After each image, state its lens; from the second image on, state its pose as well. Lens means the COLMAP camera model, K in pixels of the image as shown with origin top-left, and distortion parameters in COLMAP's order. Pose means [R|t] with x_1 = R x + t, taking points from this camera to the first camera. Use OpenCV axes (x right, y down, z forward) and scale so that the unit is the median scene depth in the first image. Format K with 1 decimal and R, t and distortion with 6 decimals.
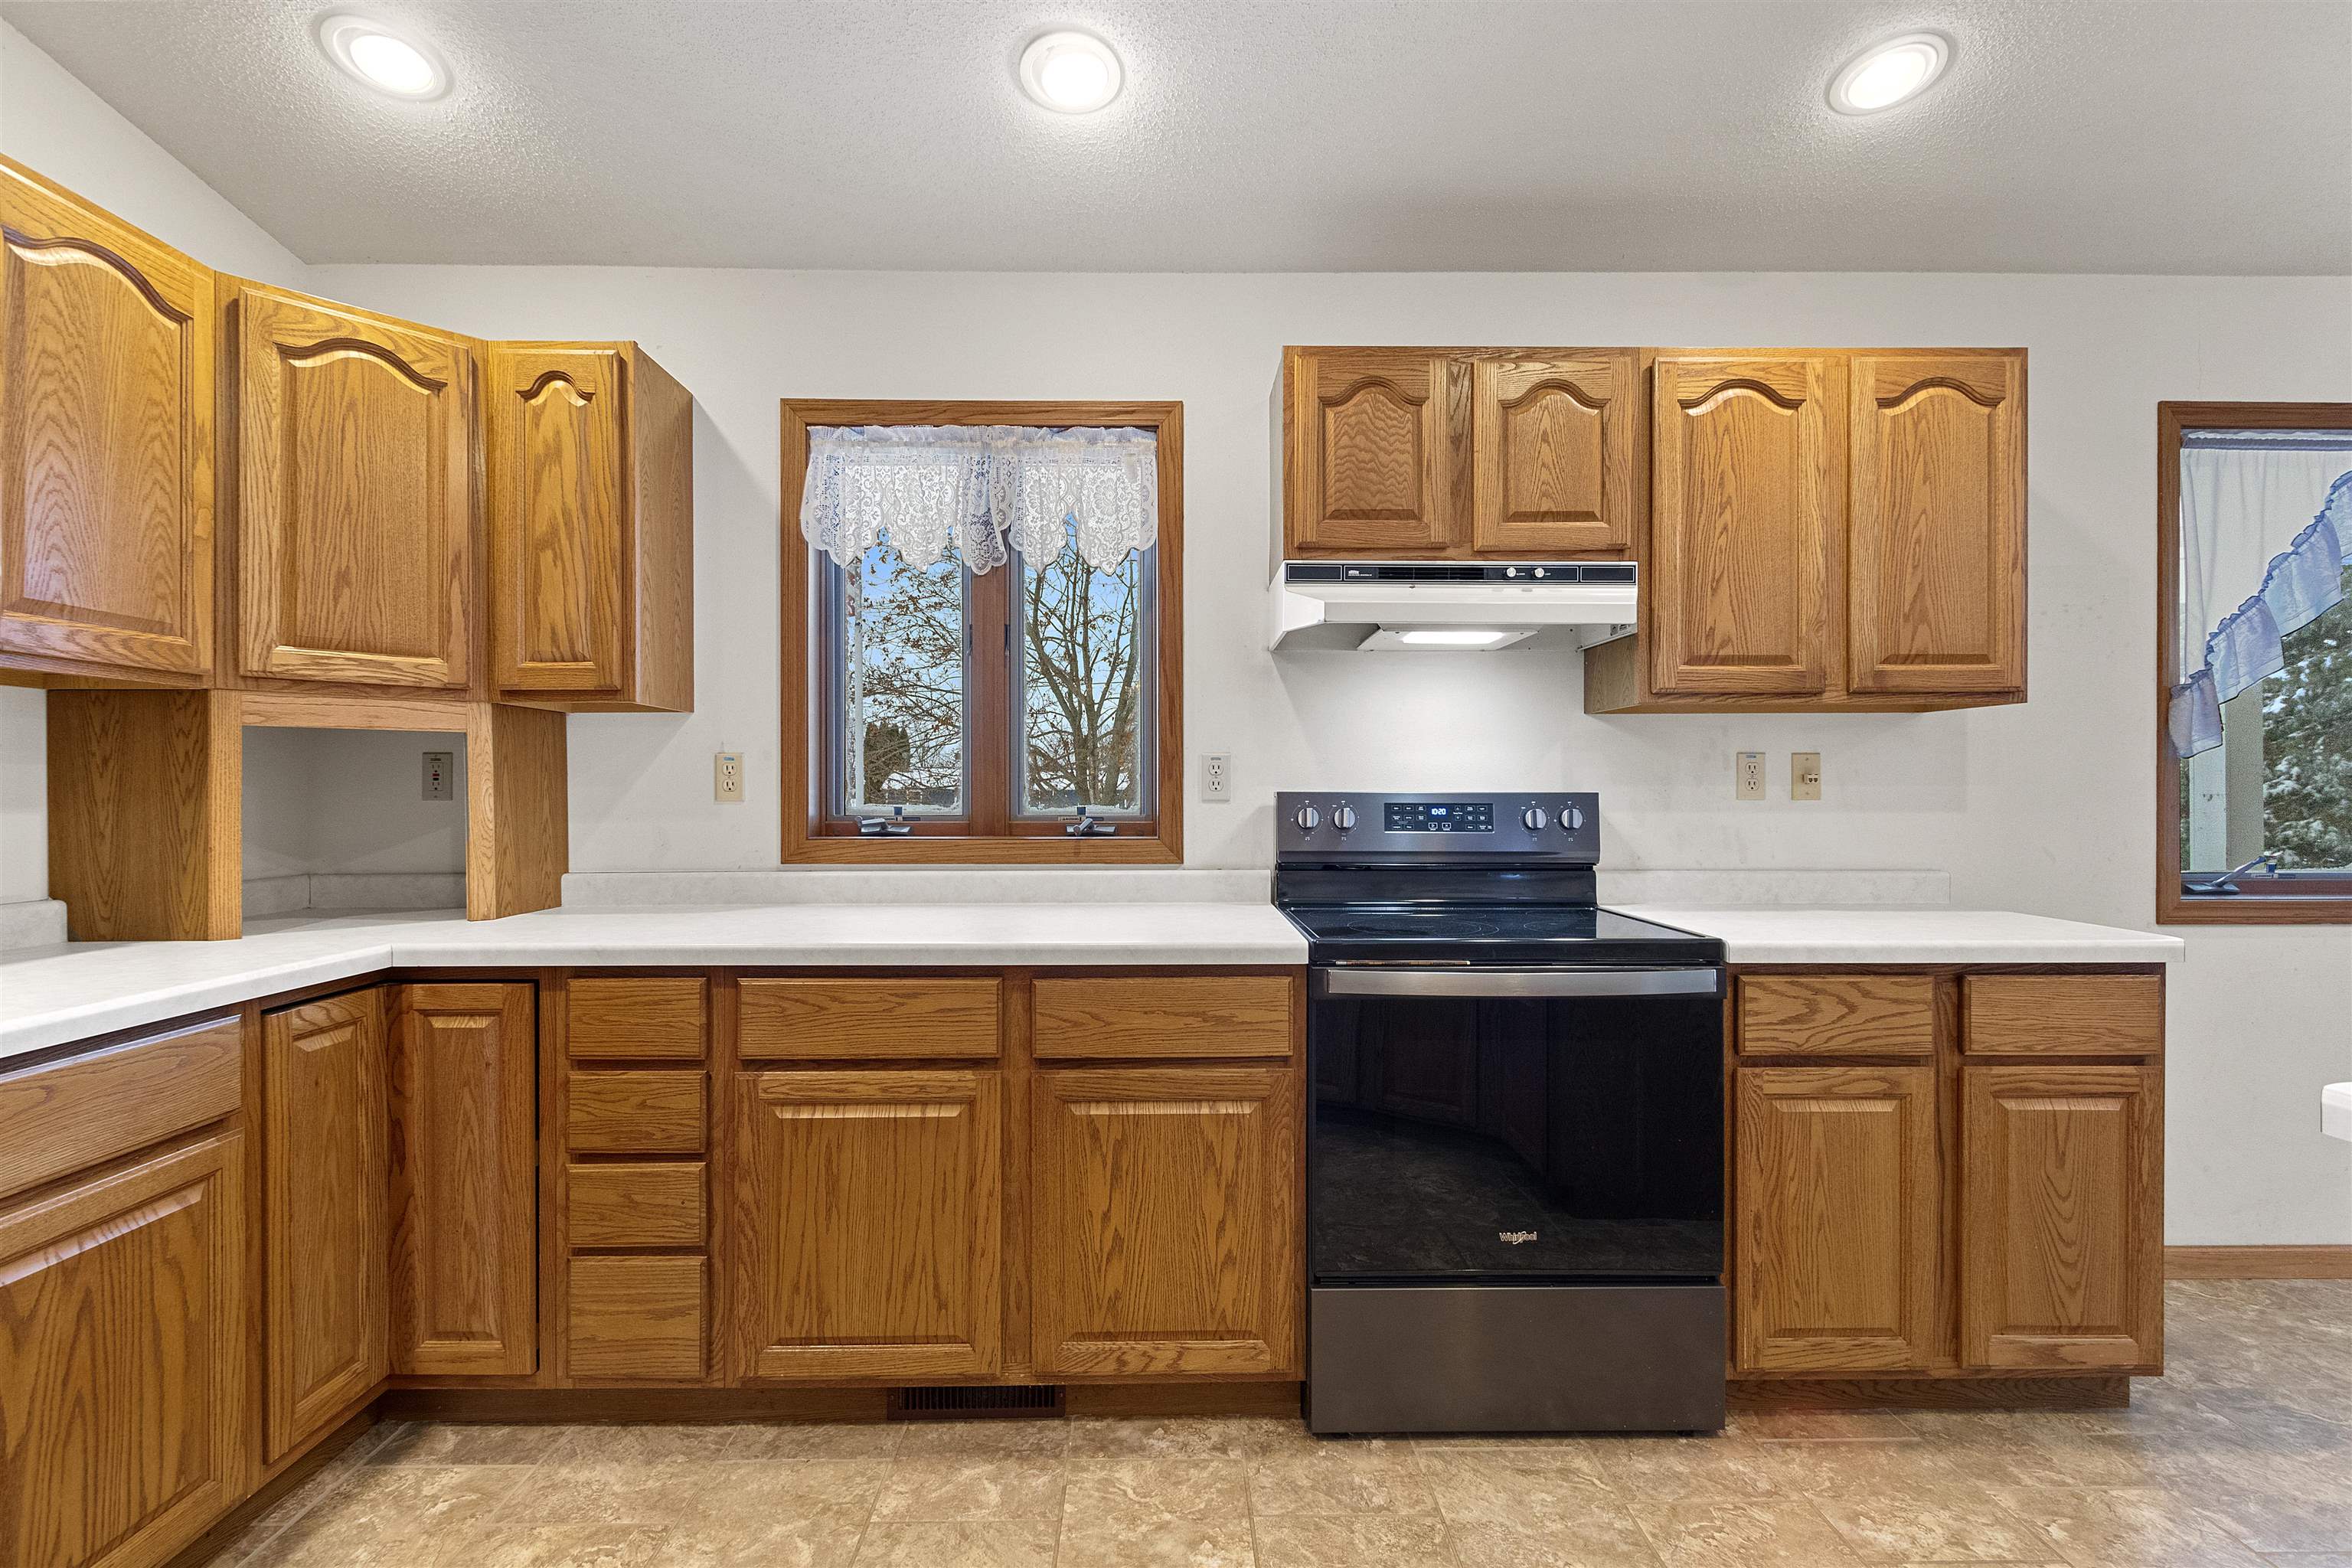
lens RADIAL K [[1082.8, 0, 1156.4], [0, 1082.8, 788.5], [0, 0, 1]] dist [0.009691, -0.000693]
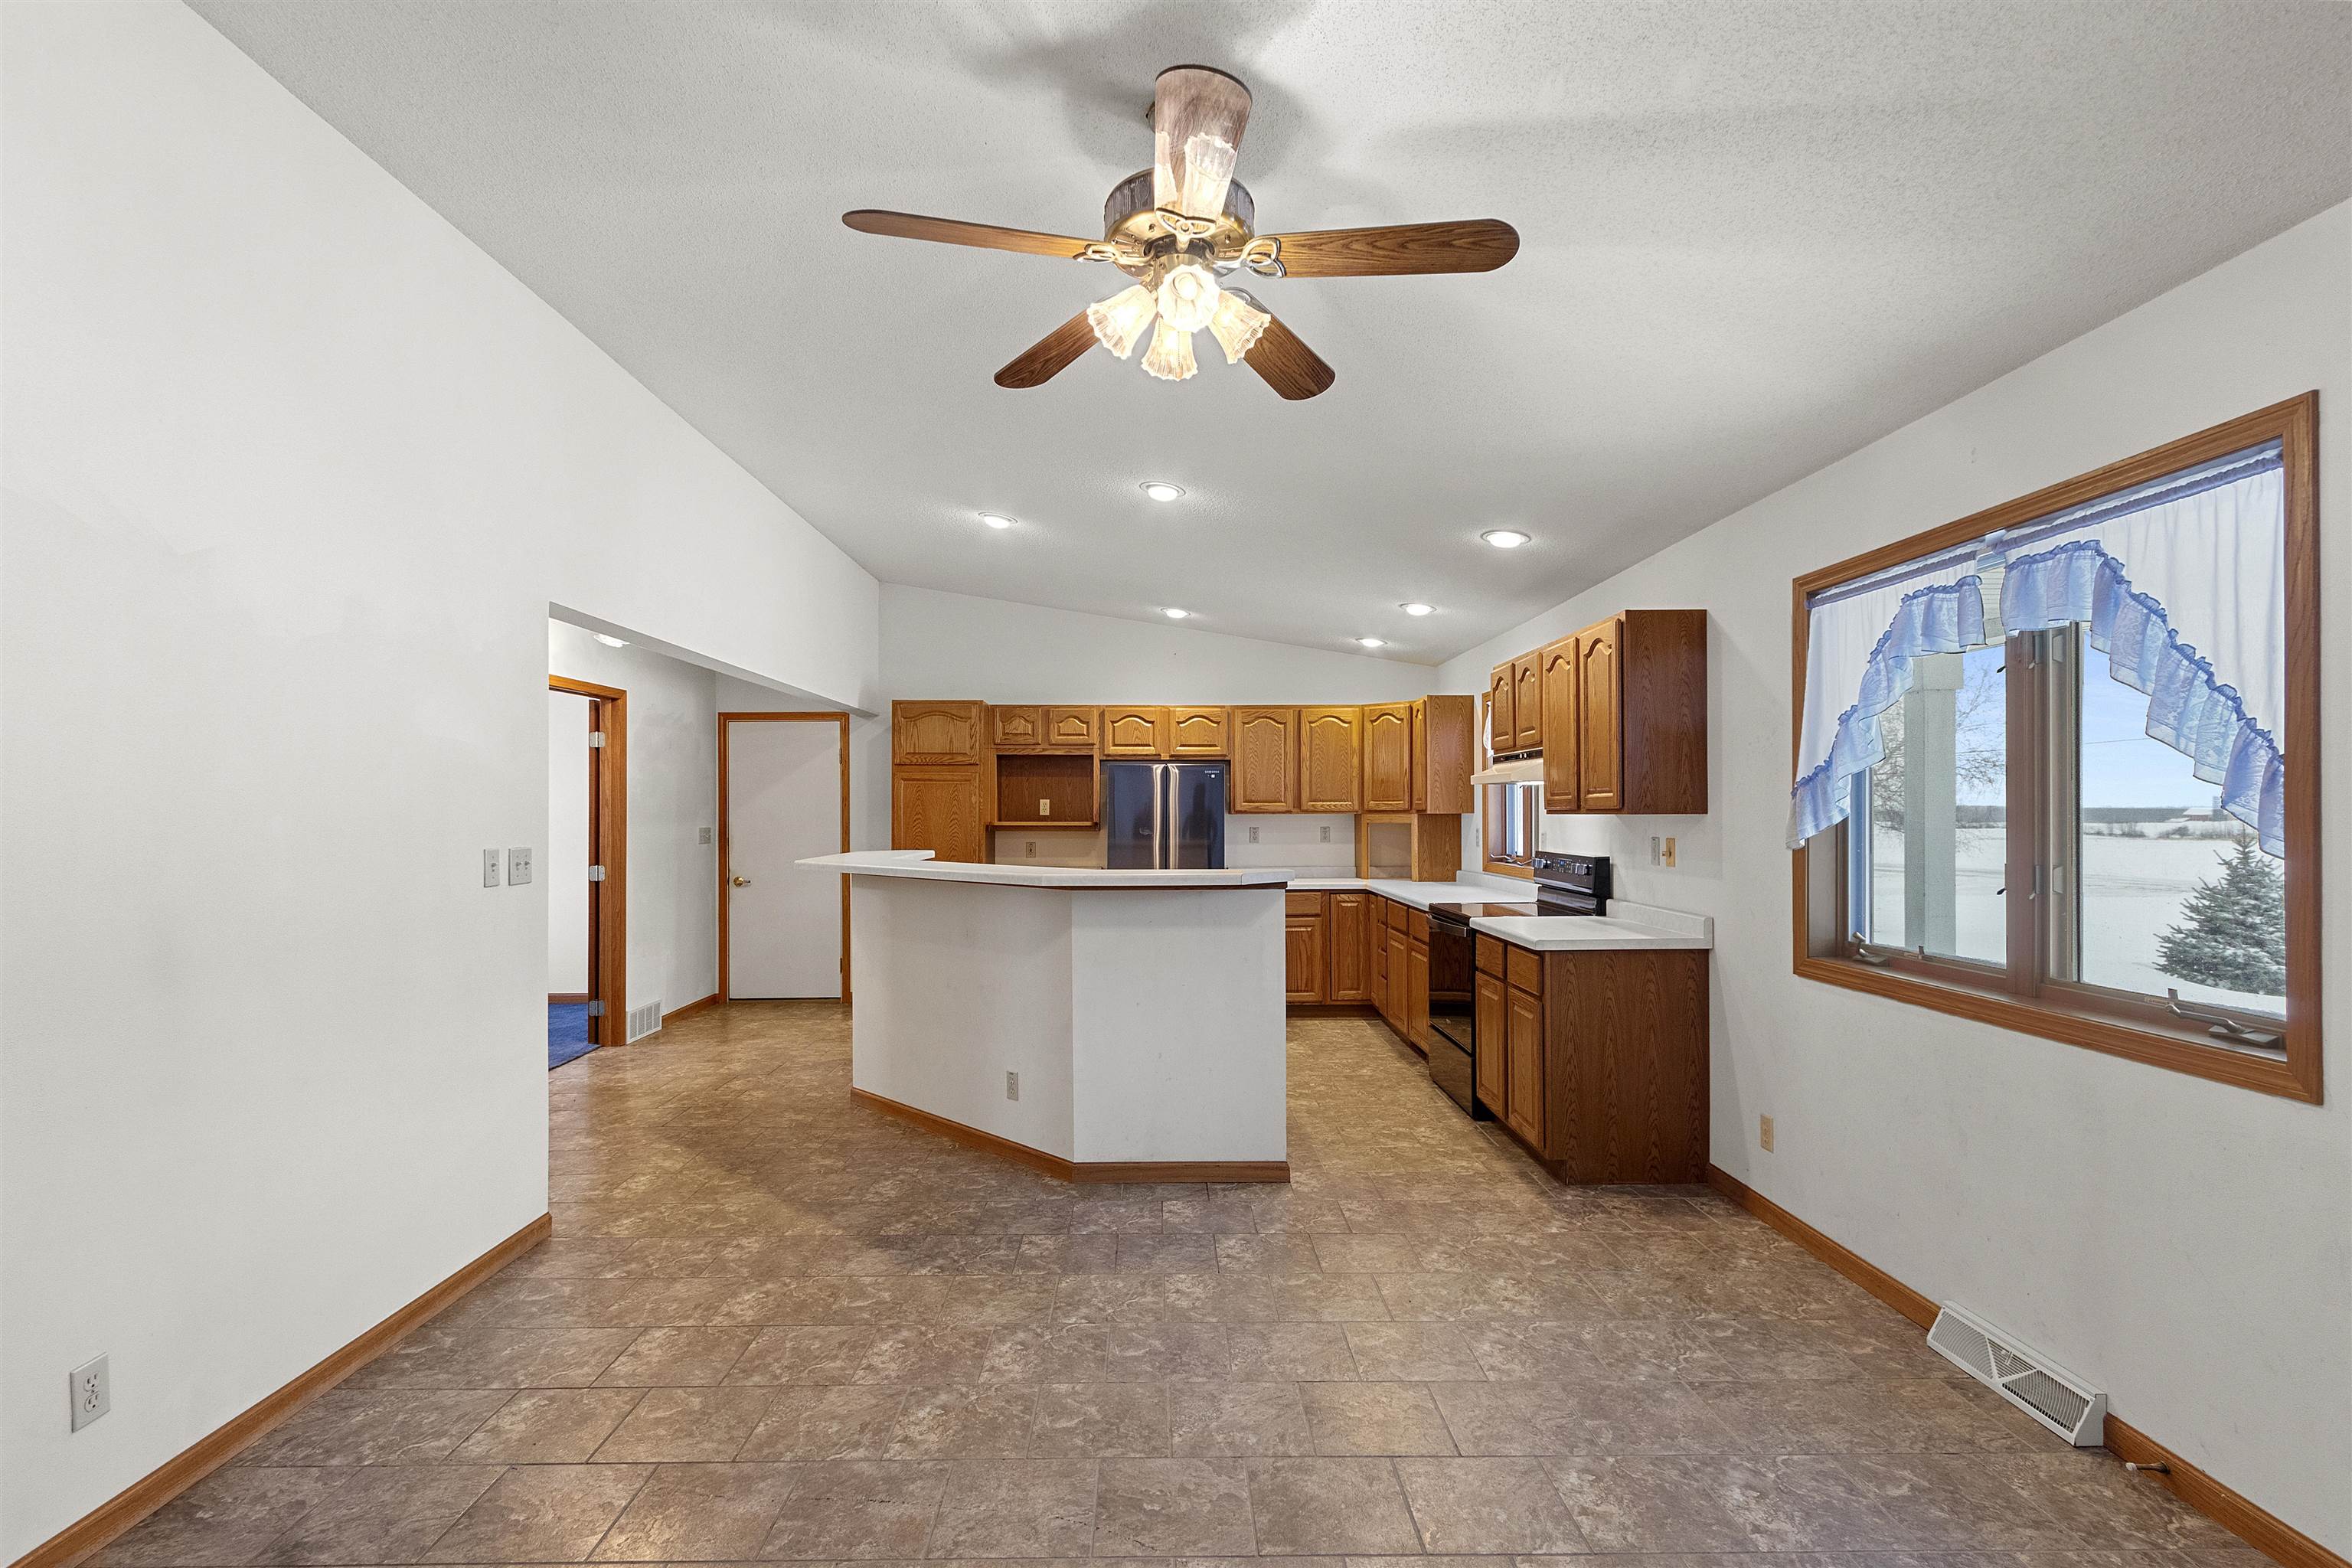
lens RADIAL K [[1082.8, 0, 1176.6], [0, 1082.8, 806.8], [0, 0, 1]] dist [0.009691, -0.000693]
pose [[0.004327, -0.004151, -0.999982, 2.542965], [0.006655, 0.999969, -0.004122, -0.089469], [0.999968, -0.006637, 0.004354, 0.279923]]
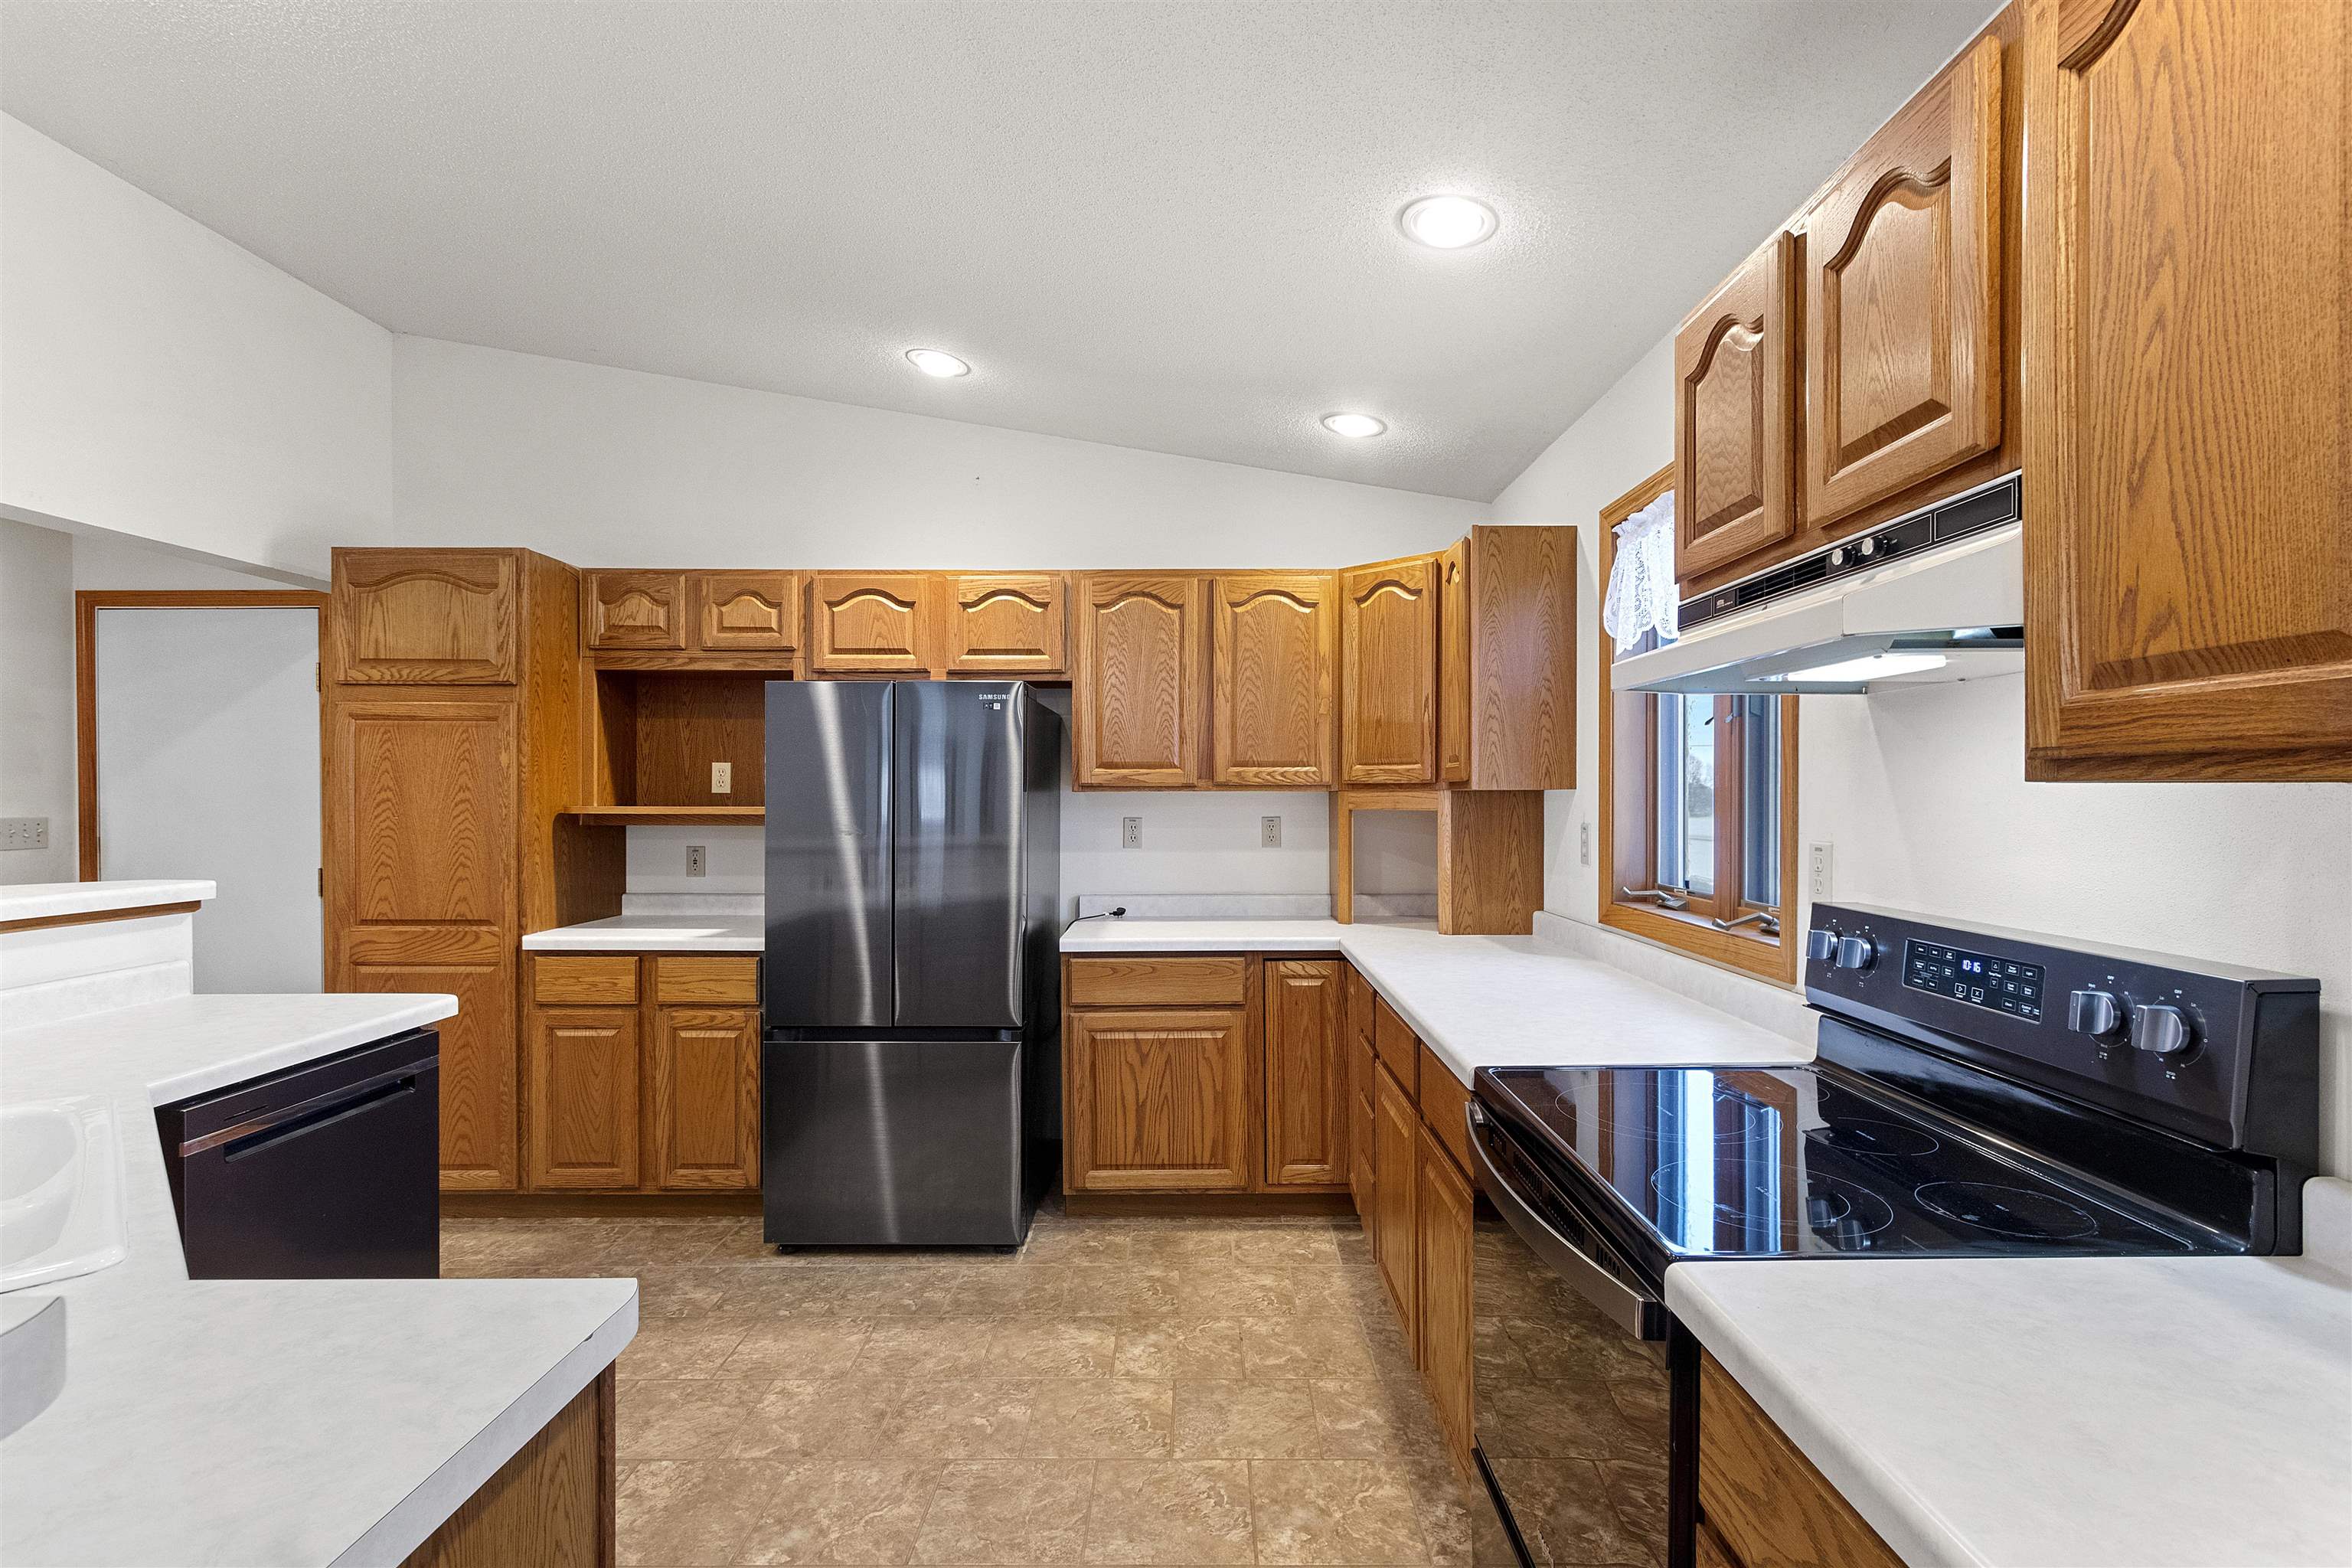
lens RADIAL K [[1082.8, 0, 1221.1], [0, 1082.8, 802.7], [0, 0, 1]] dist [0.009691, -0.000693]
pose [[0.001970, 0.009512, -0.999953, 0.875901], [0.006094, 0.999936, 0.009524, -0.076918], [0.999979, -0.006113, 0.001912, 0.676703]]
